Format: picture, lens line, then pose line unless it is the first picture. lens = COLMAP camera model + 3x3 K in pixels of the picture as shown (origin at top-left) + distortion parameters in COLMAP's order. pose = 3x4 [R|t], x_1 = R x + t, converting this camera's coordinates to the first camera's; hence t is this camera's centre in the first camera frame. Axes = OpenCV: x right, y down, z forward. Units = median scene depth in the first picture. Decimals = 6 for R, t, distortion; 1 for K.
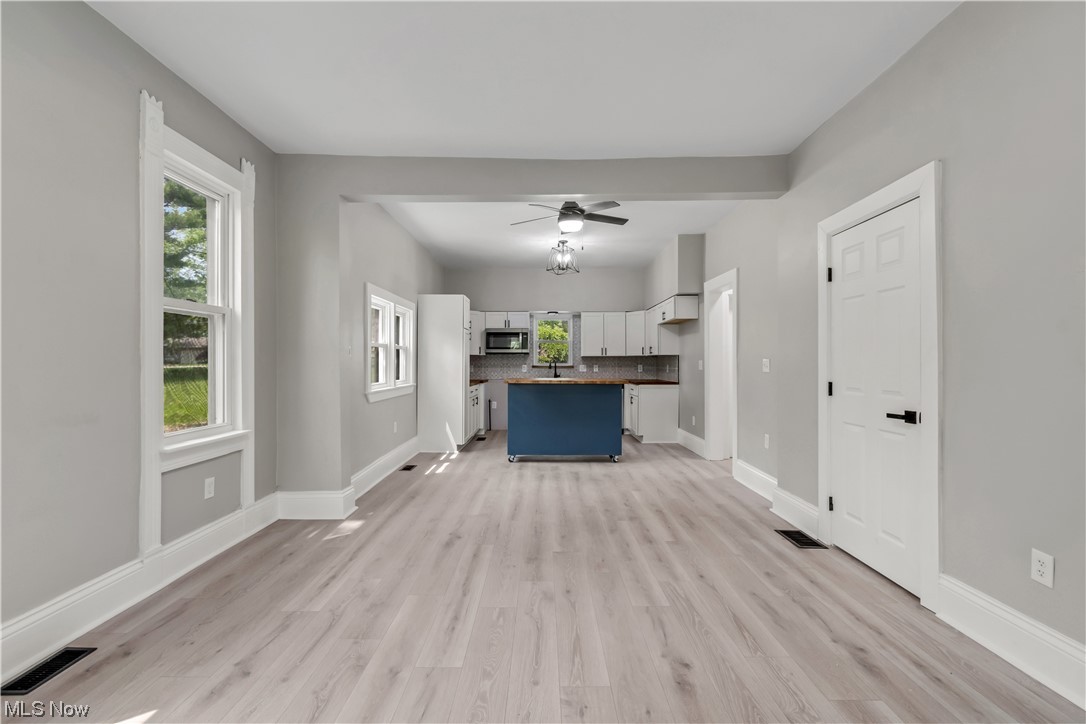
lens RADIAL K [[481.5, 0, 536.2], [0, 481.5, 364.9], [0, 0, 1]] dist [0.004754, -0.001217]
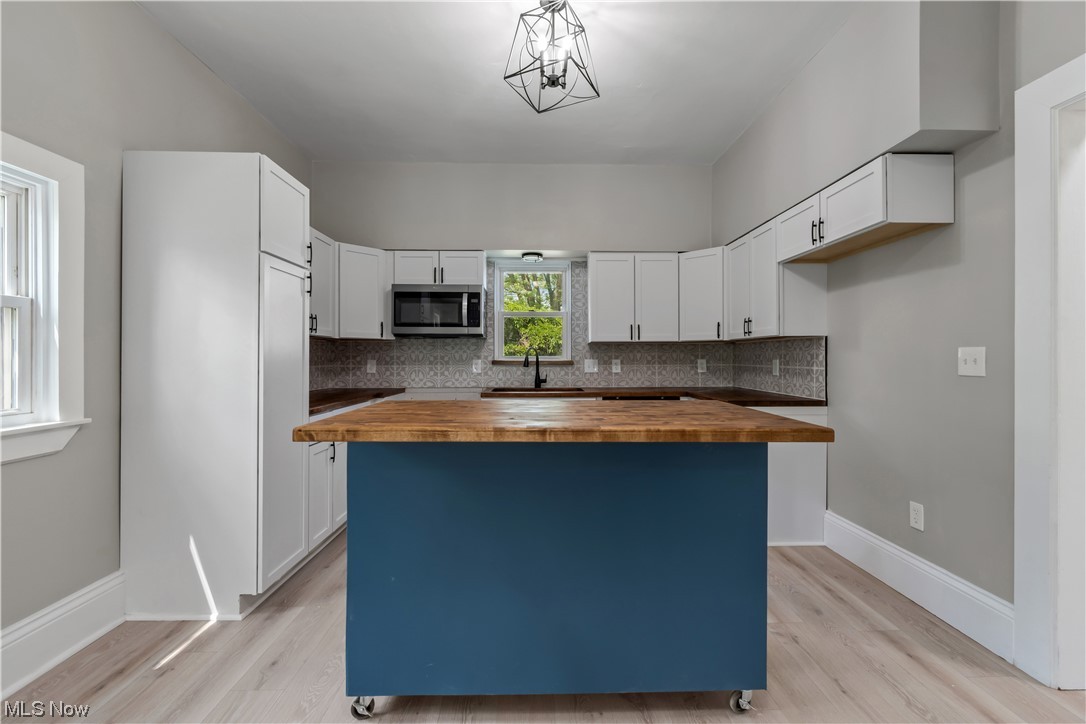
lens RADIAL K [[481.5, 0, 541.4], [0, 481.5, 359.9], [0, 0, 1]] dist [0.004754, -0.001217]
pose [[0.999433, 0.000015, 0.033667, 0.027429], [-0.000090, 0.999998, 0.002226, -0.000585], [-0.033667, -0.002228, 0.999431, 0.498157]]
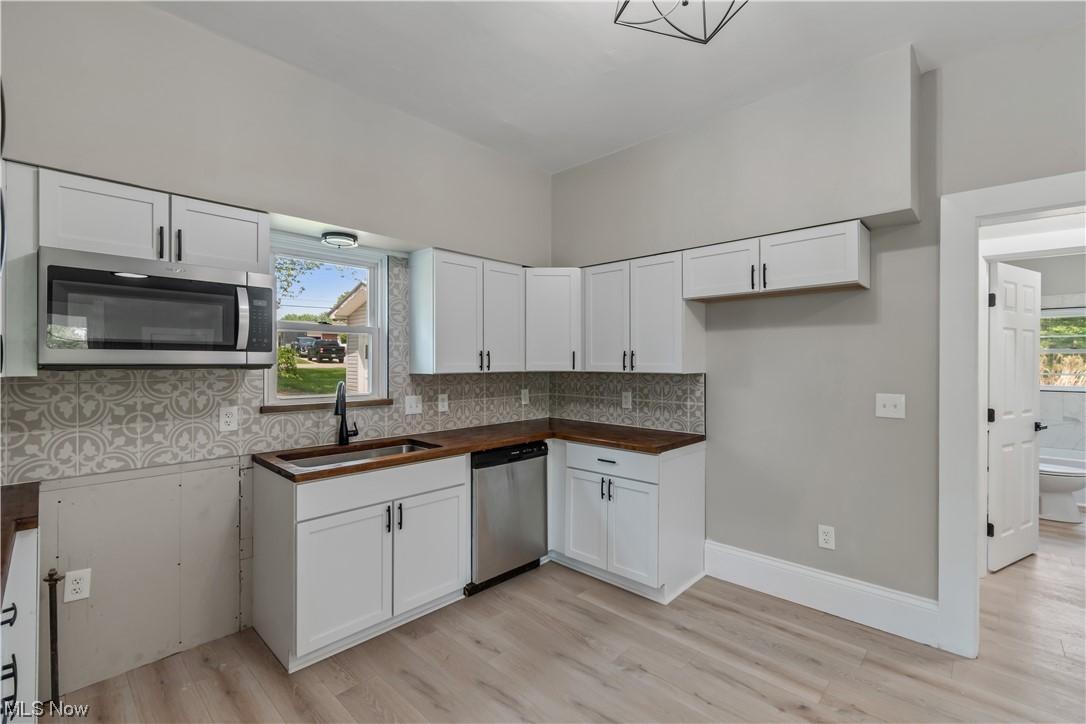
lens RADIAL K [[481.5, 0, 543.1], [0, 481.5, 362.0], [0, 0, 1]] dist [0.004754, -0.001217]
pose [[0.678816, 0.000034, 0.734308, -0.108510], [0.000703, 1.000000, -0.000696, -0.025943], [-0.734308, 0.000989, 0.678816, 0.688458]]
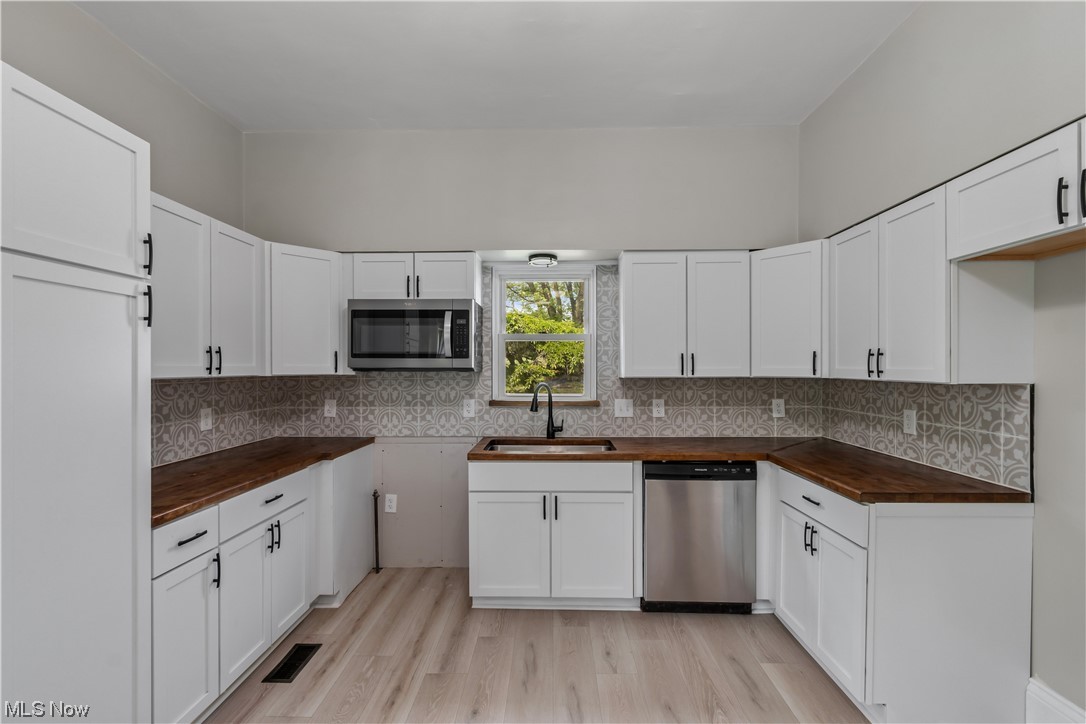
lens RADIAL K [[481.5, 0, 540.4], [0, 481.5, 371.5], [0, 0, 1]] dist [0.004754, -0.001217]
pose [[0.999867, -0.001451, -0.016252, 0.038995], [0.001587, 0.999964, 0.008336, -0.025169], [0.016239, -0.008361, 0.999833, 0.634516]]
